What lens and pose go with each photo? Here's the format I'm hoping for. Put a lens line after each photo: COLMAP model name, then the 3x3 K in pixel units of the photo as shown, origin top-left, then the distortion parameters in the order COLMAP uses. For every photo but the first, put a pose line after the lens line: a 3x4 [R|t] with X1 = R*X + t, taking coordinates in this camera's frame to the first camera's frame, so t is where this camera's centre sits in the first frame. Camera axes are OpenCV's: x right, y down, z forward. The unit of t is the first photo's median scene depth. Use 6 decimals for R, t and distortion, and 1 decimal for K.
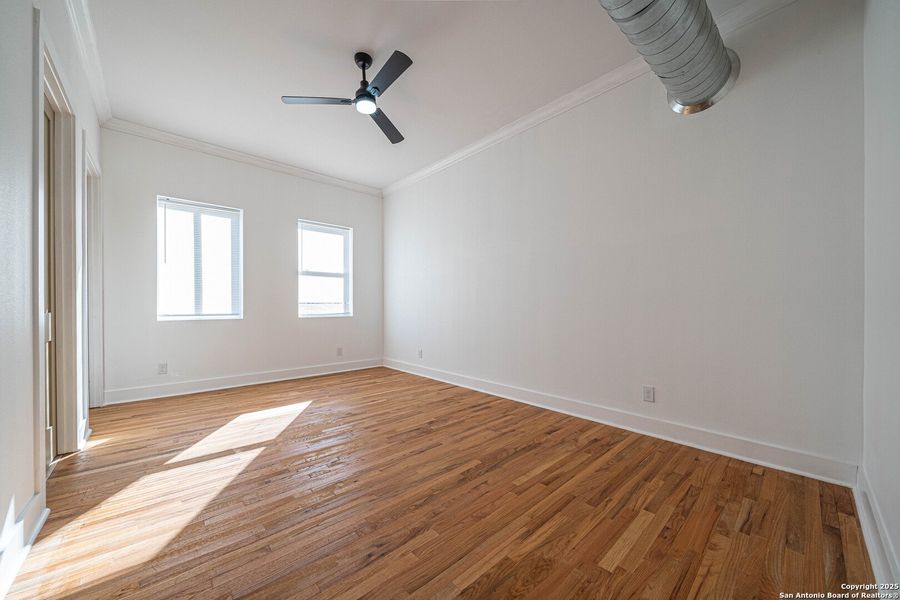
lens RADIAL K [[320.9, 0, 445.0], [0, 320.9, 306.0], [0, 0, 1]] dist [-0.000699, 0.000019]
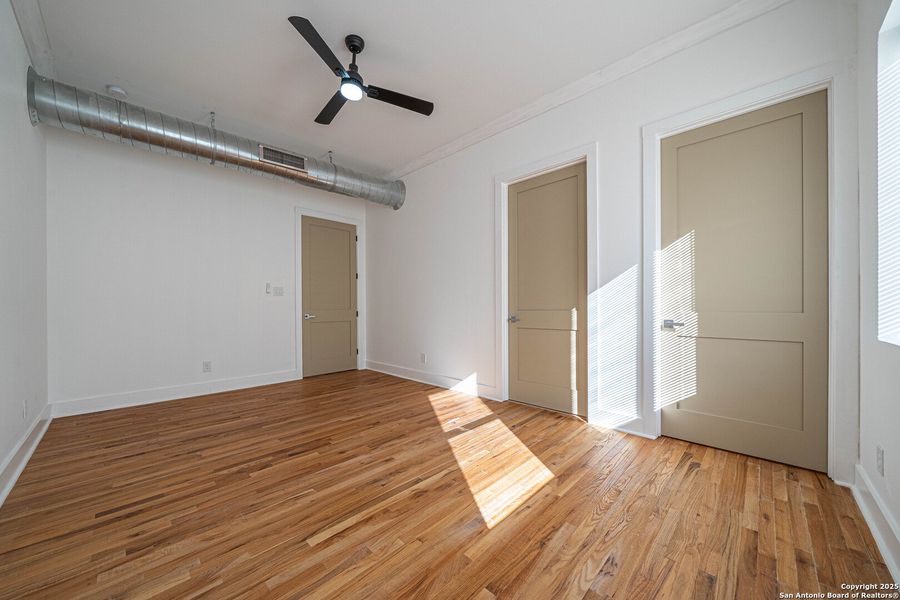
lens RADIAL K [[320.9, 0, 445.0], [0, 320.9, 306.0], [0, 0, 1]] dist [-0.000699, 0.000019]
pose [[-0.997703, 0.004191, -0.067614, -0.439747], [0.004353, 0.999988, -0.002244, 0.001909], [0.067604, -0.002533, -0.997709, 1.905779]]
